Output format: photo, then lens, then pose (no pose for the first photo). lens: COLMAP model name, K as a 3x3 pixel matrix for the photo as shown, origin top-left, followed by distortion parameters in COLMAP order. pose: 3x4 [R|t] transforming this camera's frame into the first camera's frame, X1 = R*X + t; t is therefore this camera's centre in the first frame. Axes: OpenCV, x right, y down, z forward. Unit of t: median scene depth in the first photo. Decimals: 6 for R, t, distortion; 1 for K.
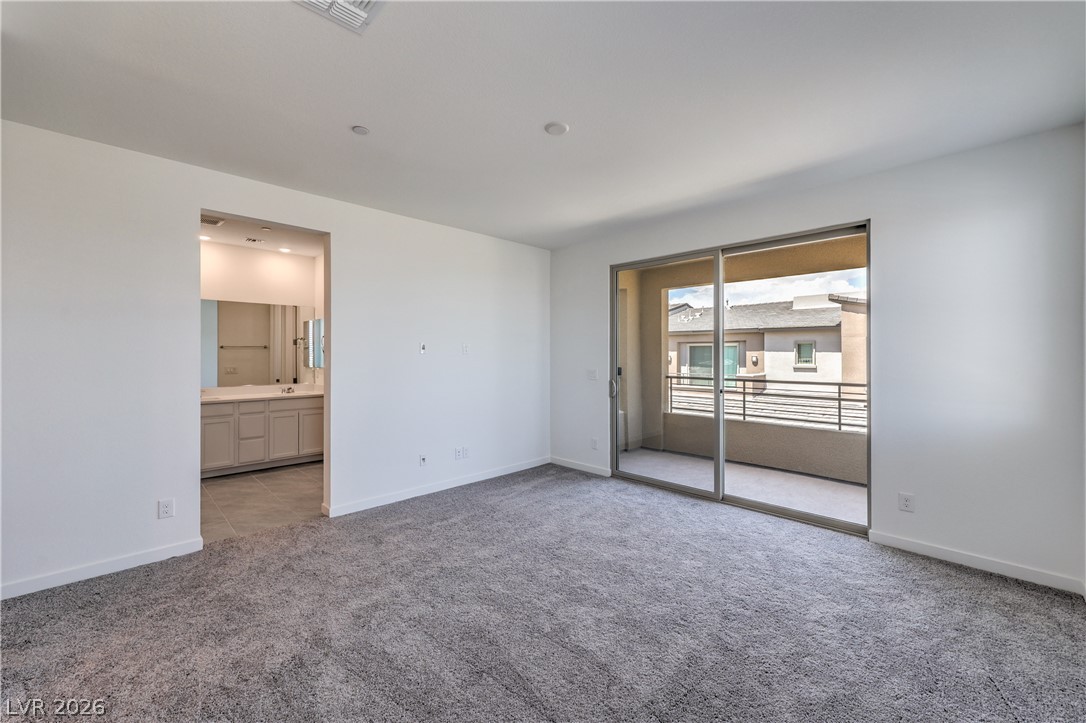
lens RADIAL K [[438.8, 0, 532.1], [0, 438.8, 354.3], [0, 0, 1]] dist [0.005859, -0.000170]
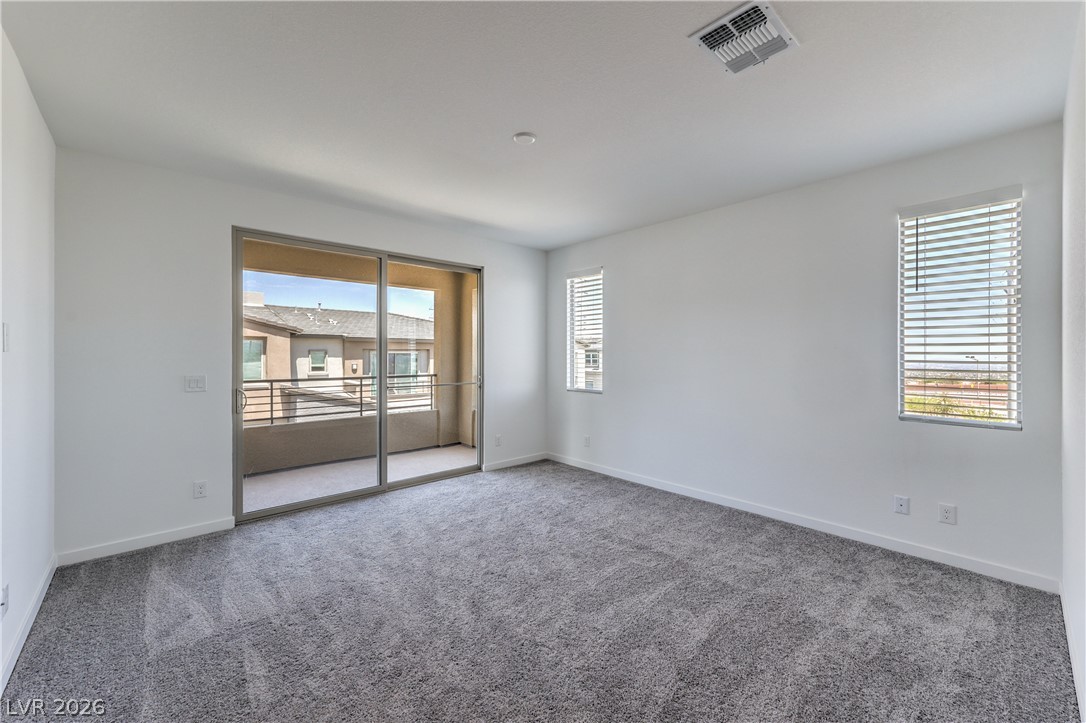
lens RADIAL K [[438.8, 0, 543.2], [0, 438.8, 359.9], [0, 0, 1]] dist [0.005859, -0.000170]
pose [[0.028192, -0.013712, 0.999508, -0.601266], [0.003277, 0.999902, 0.013625, 0.002225], [-0.999597, 0.002891, 0.028234, 0.565183]]
